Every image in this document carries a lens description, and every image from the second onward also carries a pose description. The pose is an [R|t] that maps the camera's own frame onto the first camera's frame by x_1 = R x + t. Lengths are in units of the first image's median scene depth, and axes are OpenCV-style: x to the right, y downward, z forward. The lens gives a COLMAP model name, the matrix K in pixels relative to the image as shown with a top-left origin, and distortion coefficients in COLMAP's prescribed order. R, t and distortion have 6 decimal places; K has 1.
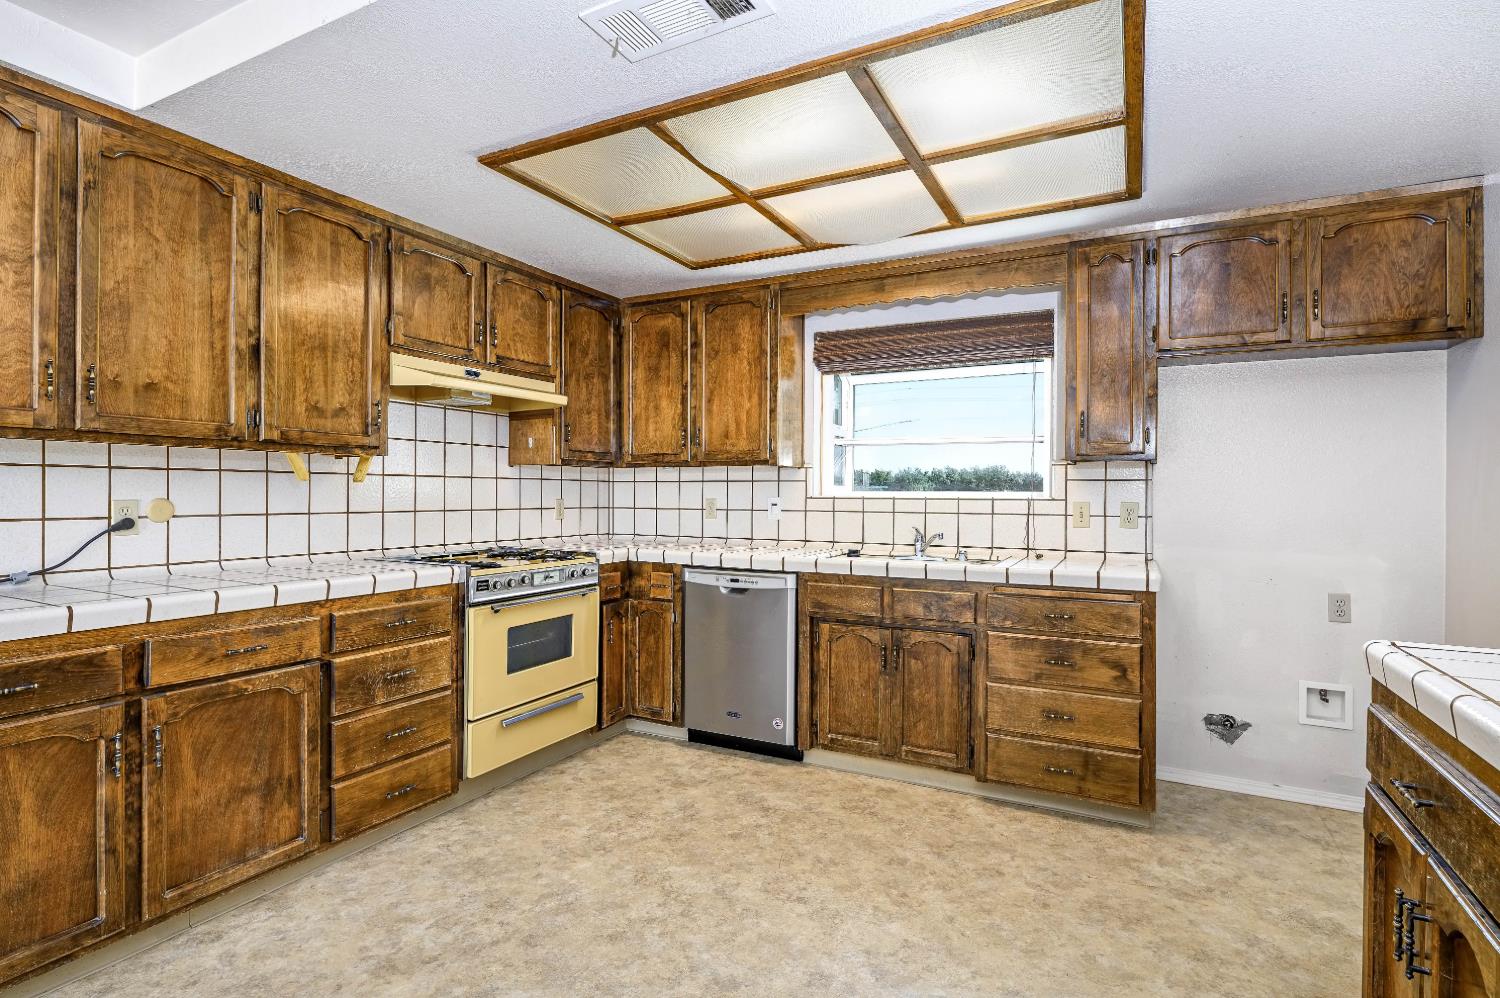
lens RADIAL K [[745.6, 0, 755.8], [0, 745.6, 499.6], [0, 0, 1]] dist [-0.000056, 0.001072]
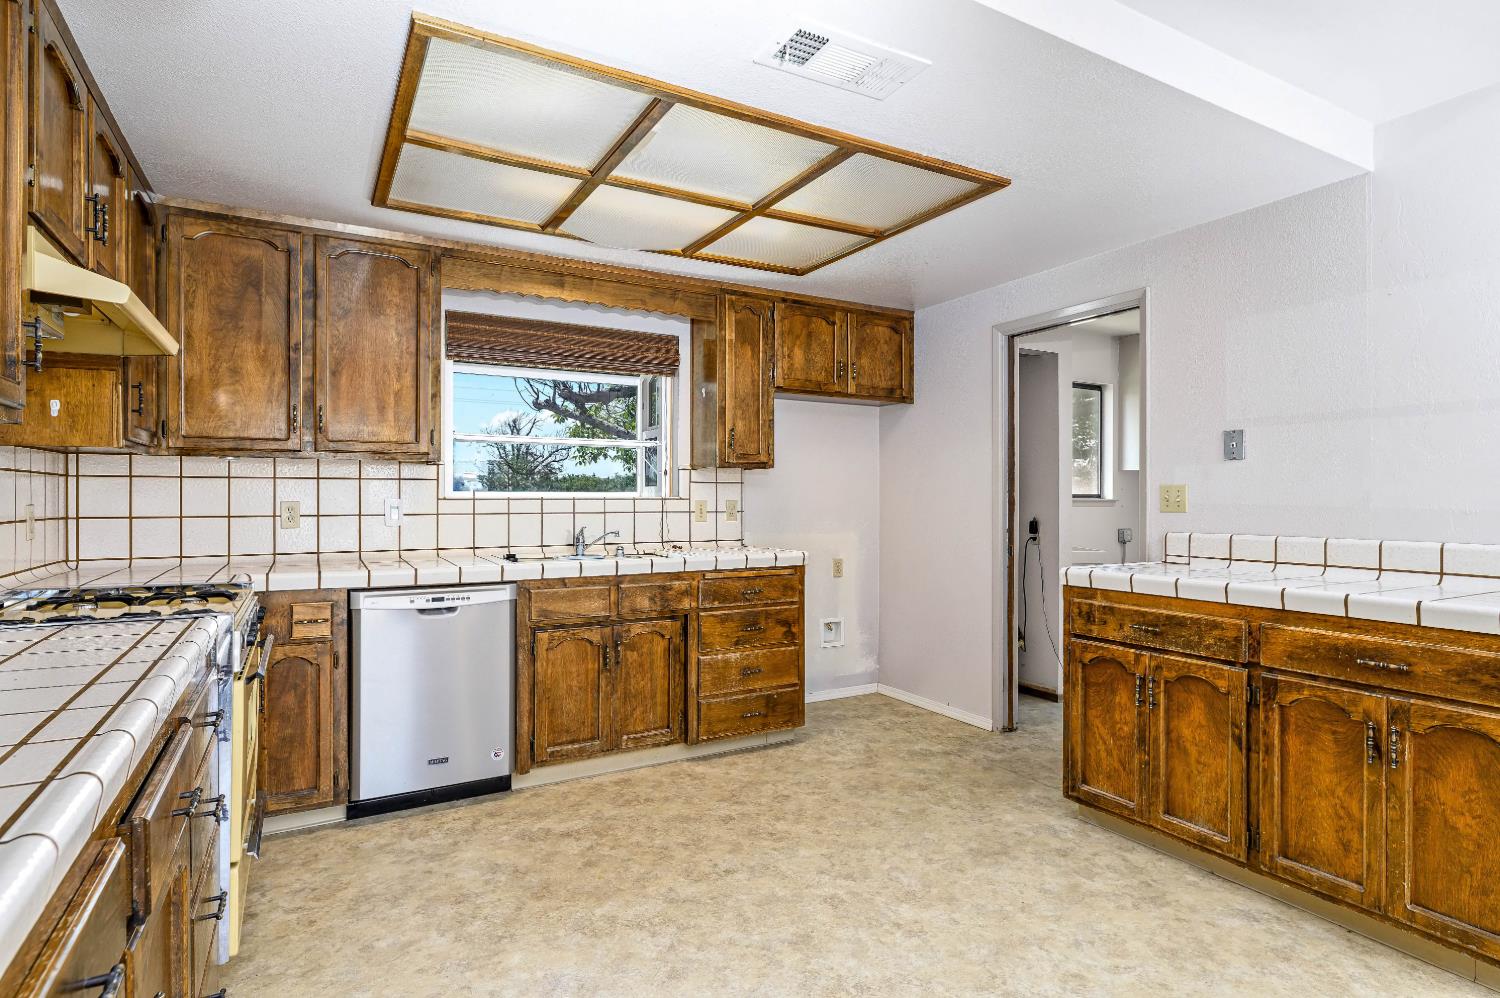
lens RADIAL K [[778.5, 0, 753.3], [0, 778.5, 503.5], [0, 0, 1]] dist [0.002450, 0.000239]
pose [[0.544578, -0.013254, 0.838605, -0.621059], [0.007556, 0.999912, 0.010897, -0.005573], [-0.838676, 0.000402, 0.544631, 0.257929]]
